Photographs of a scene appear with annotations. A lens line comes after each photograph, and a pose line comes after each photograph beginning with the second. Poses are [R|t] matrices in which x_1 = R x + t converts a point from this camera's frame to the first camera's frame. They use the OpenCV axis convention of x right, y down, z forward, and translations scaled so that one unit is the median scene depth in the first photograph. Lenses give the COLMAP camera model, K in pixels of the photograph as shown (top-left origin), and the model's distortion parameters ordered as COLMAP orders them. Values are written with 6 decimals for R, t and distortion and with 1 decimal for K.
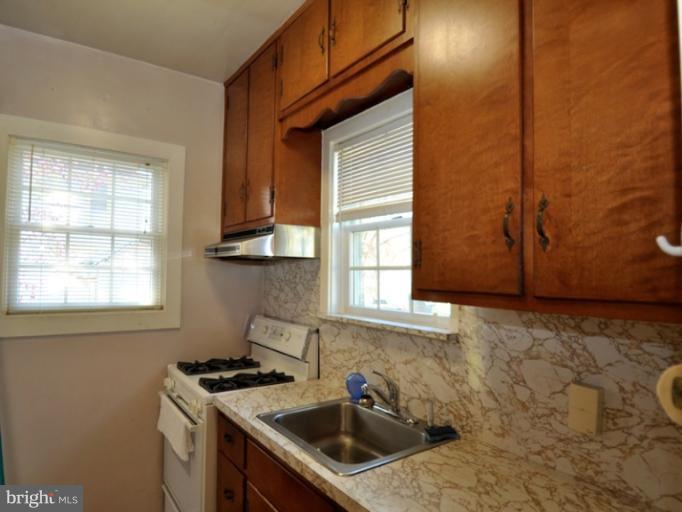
lens RADIAL K [[458.9, 0, 341.0], [0, 458.9, 256.0], [0, 0, 1]] dist [-0.026265, -0.001086]
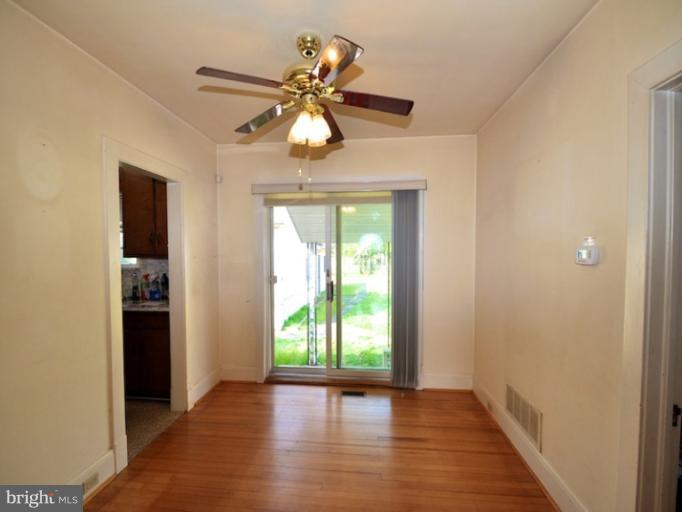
lens RADIAL K [[296.4, 0, 341.0], [0, 296.4, 256.0], [0, 0, 1]] dist [0.000675, -0.012676]
pose [[0.654069, -0.037818, 0.755489, -0.319445], [-0.001145, 0.998699, 0.050983, -0.021375], [-0.756434, -0.034212, 0.653174, -1.187347]]
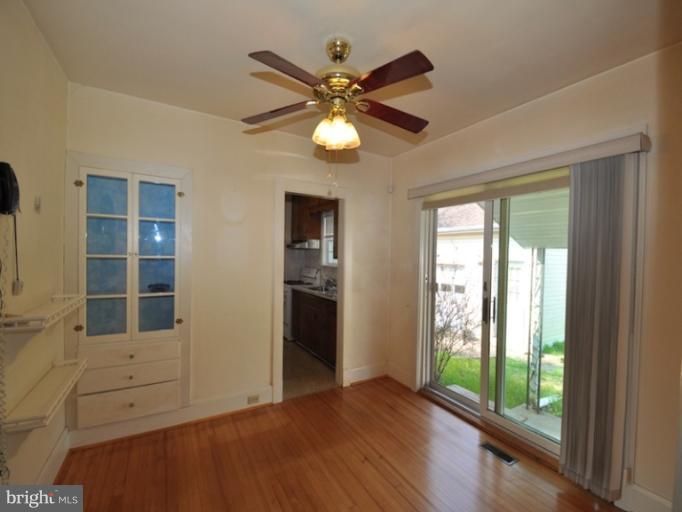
lens RADIAL K [[296.4, 0, 341.0], [0, 296.4, 256.0], [0, 0, 1]] dist [0.000675, -0.012676]
pose [[0.996440, 0.003676, -0.084219, 0.342863], [-0.001031, 0.999505, 0.031429, -0.013971], [0.084293, -0.031230, 0.995951, -1.403392]]
